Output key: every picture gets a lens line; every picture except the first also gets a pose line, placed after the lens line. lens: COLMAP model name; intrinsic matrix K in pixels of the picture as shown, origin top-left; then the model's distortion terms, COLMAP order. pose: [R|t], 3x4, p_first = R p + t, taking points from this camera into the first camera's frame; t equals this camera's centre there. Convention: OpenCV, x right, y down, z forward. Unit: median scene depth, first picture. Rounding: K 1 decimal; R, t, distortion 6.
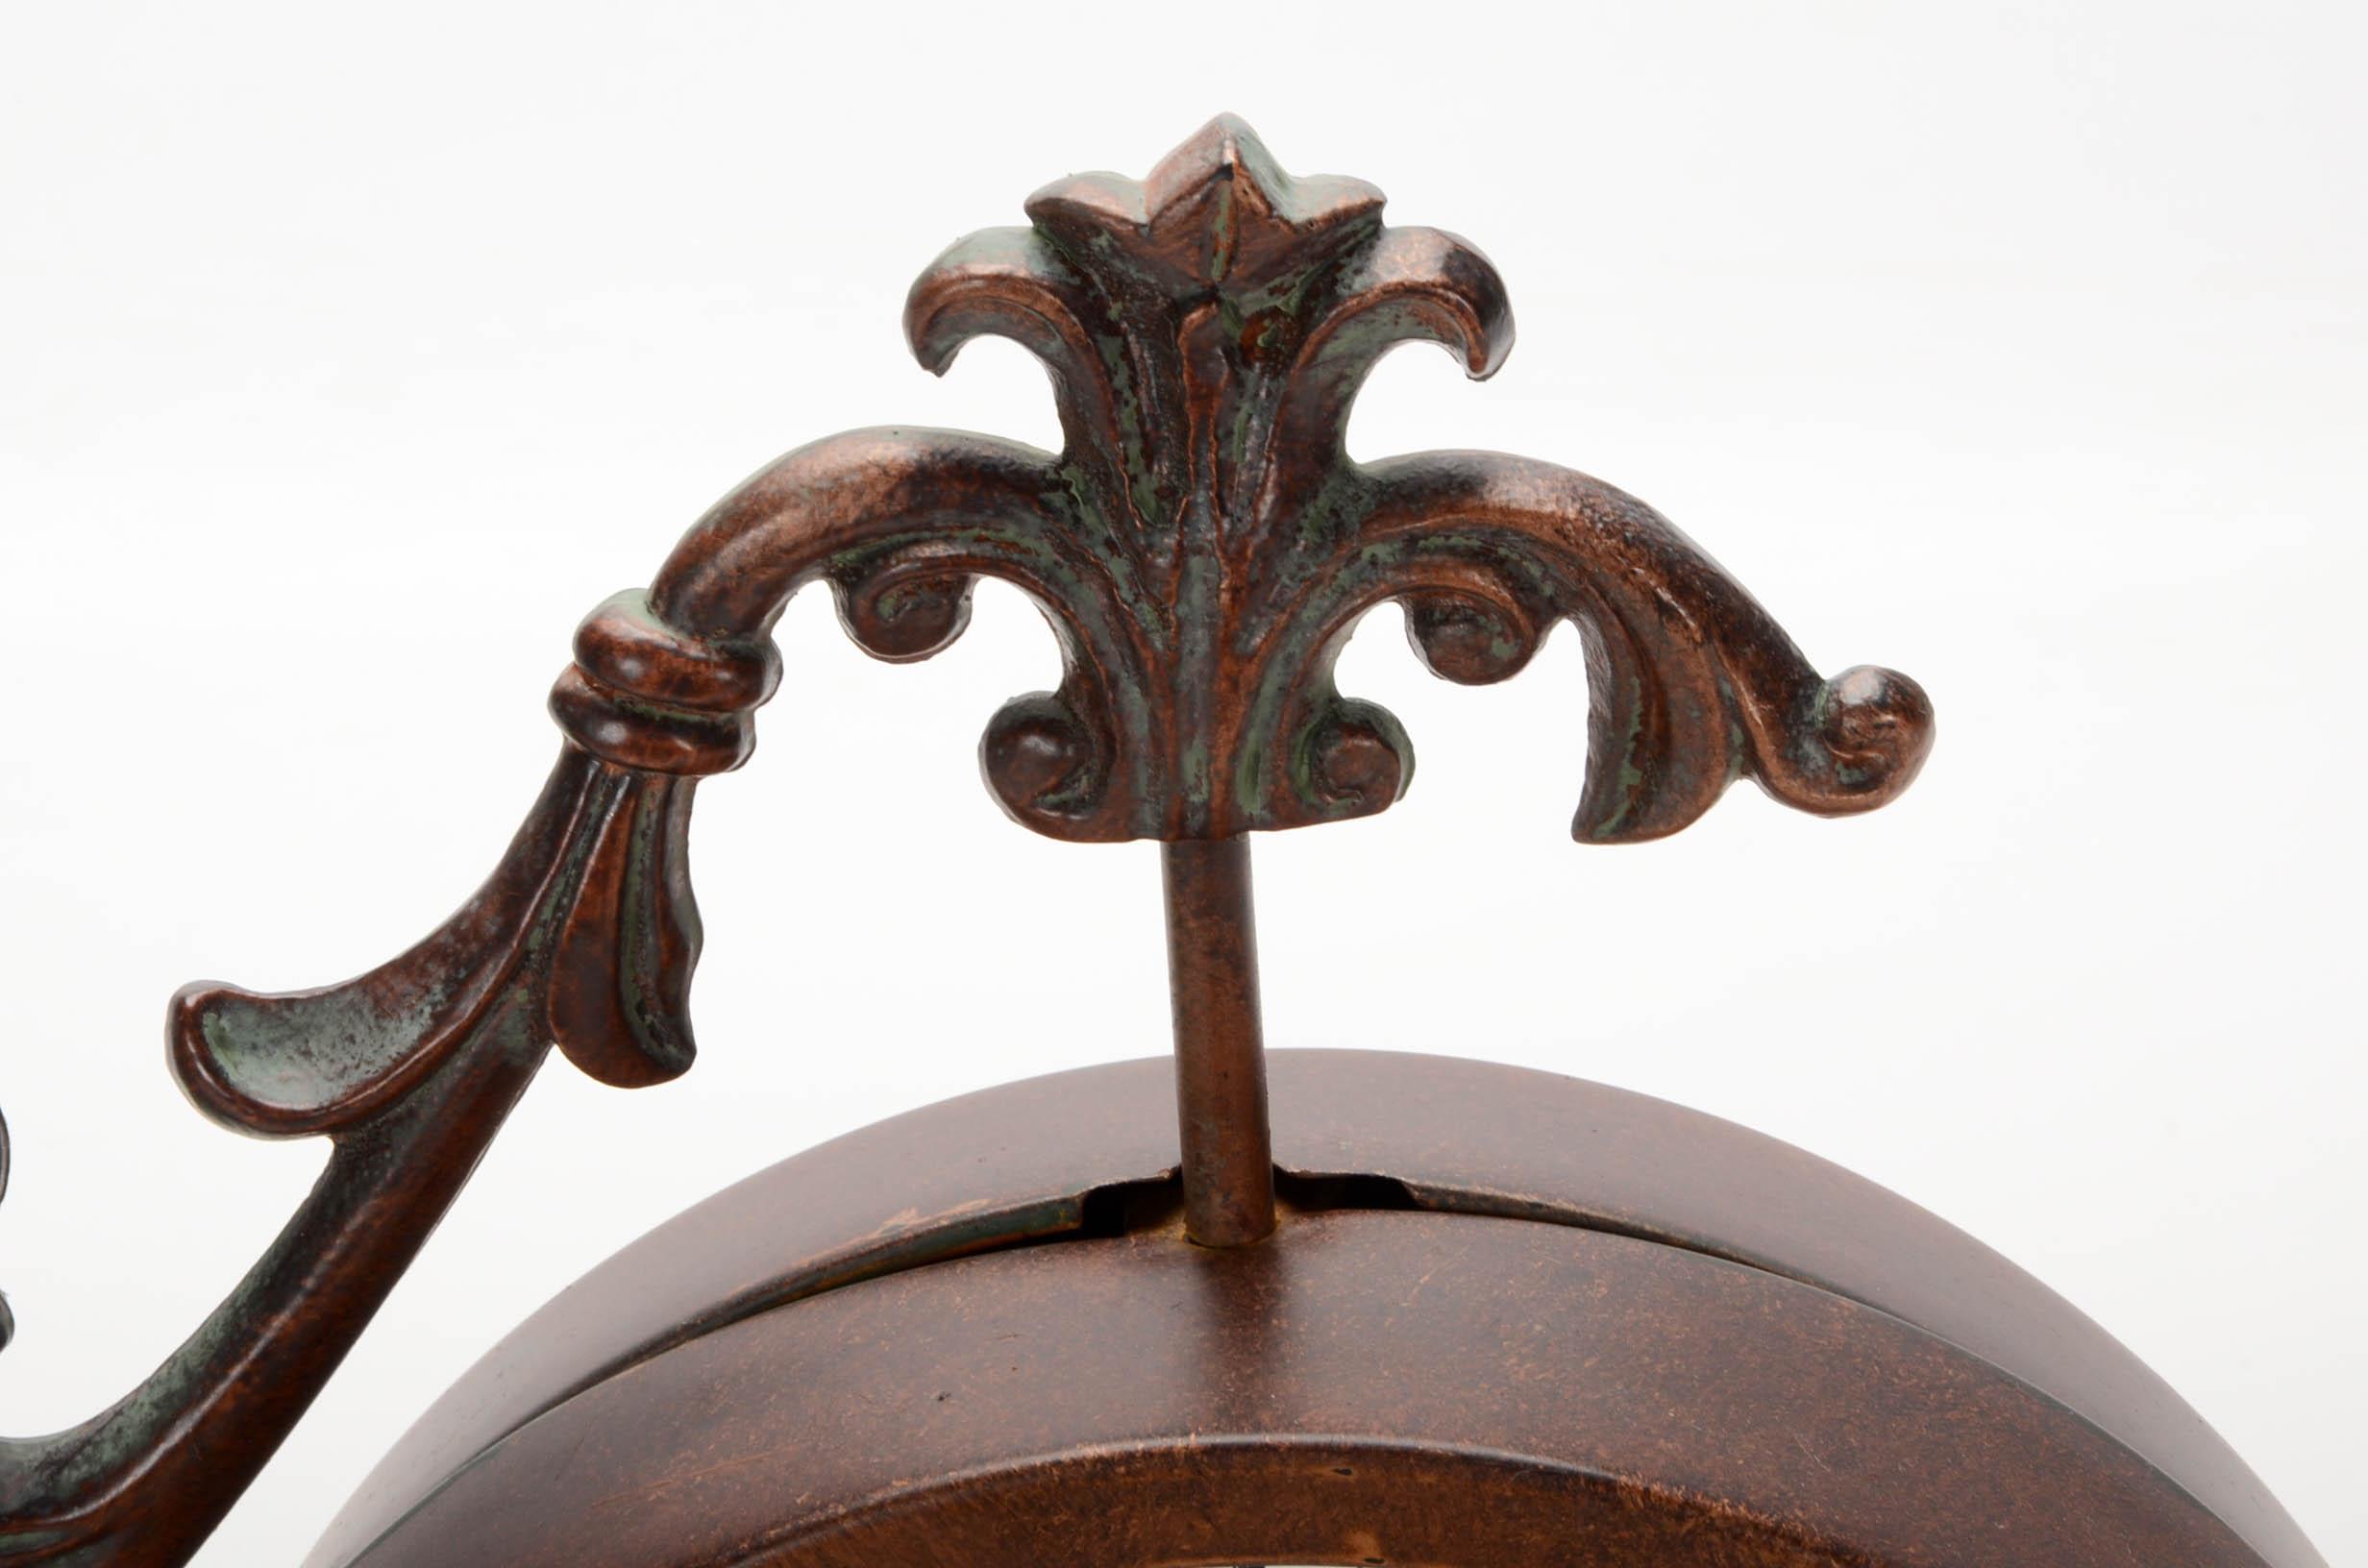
lens RADIAL K [[8150.3, 0, 1174.5], [0, 8150.3, 778.1], [0, 0, 1]] dist [0.457898, 0.000000]
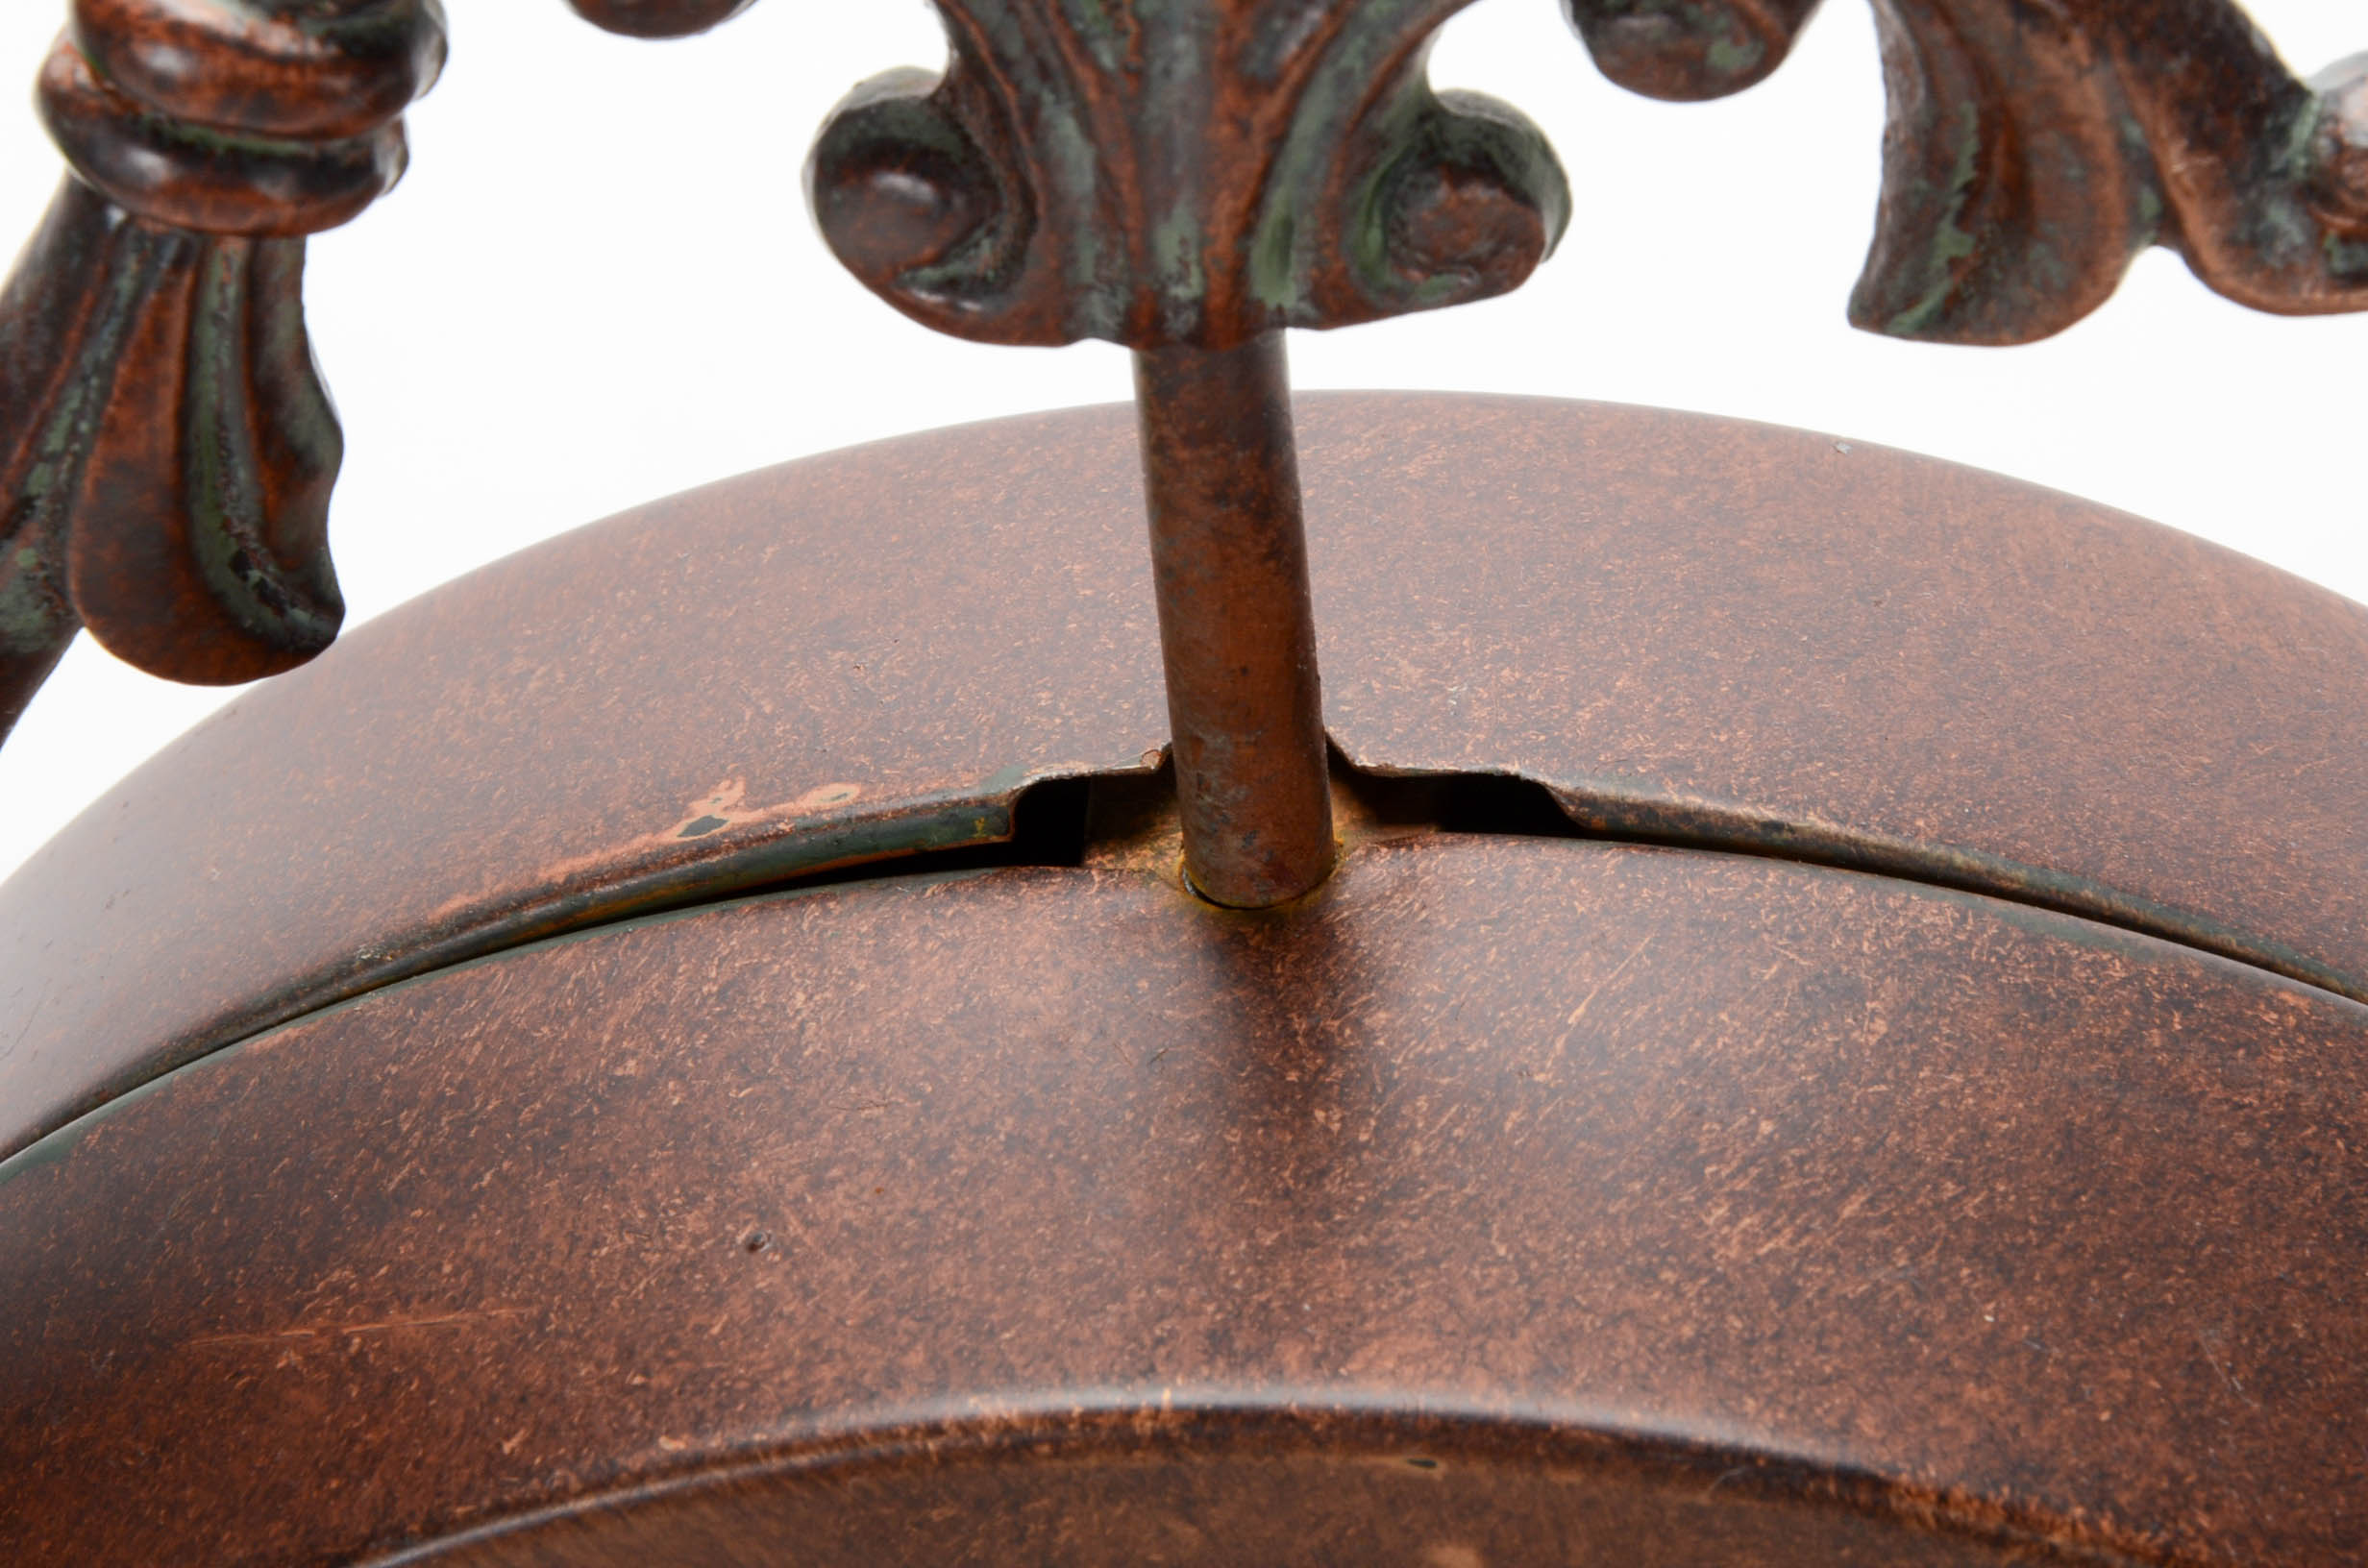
lens RADIAL K [[8150.3, 0, 1187.3], [0, 8150.3, 789.7], [0, 0, 1]] dist [0.457898, 0.000000]
pose [[0.999326, 0.012413, -0.034547, 0.023029], [-0.001337, 0.952776, 0.303671, -0.136375], [0.036685, -0.303420, 0.952150, 0.448032]]
